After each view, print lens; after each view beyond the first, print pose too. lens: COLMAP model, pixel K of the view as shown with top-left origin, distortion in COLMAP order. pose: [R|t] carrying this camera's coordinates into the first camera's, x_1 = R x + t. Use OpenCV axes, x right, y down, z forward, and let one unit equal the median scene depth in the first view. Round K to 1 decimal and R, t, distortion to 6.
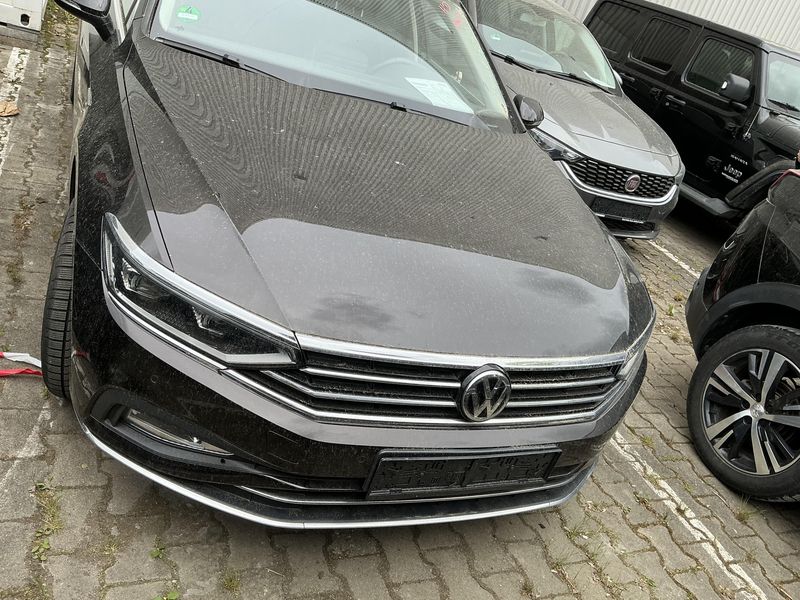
lens RADIAL K [[699.2, 0, 406.2], [0, 699.2, 299.5], [0, 0, 1]] dist [0.051513, -0.143479]
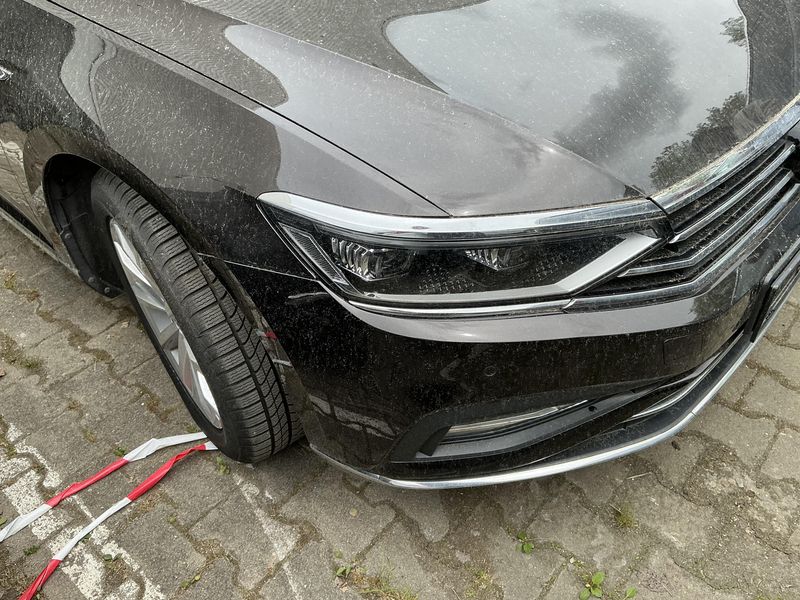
lens RADIAL K [[699.2, 0, 399.0], [0, 699.2, 293.8], [0, 0, 1]] dist [0.051513, -0.143479]
pose [[0.834346, -0.541389, 0.103754, -0.381392], [0.494237, 0.818050, 0.294151, -0.153996], [-0.244126, -0.194144, 0.950111, 0.334715]]
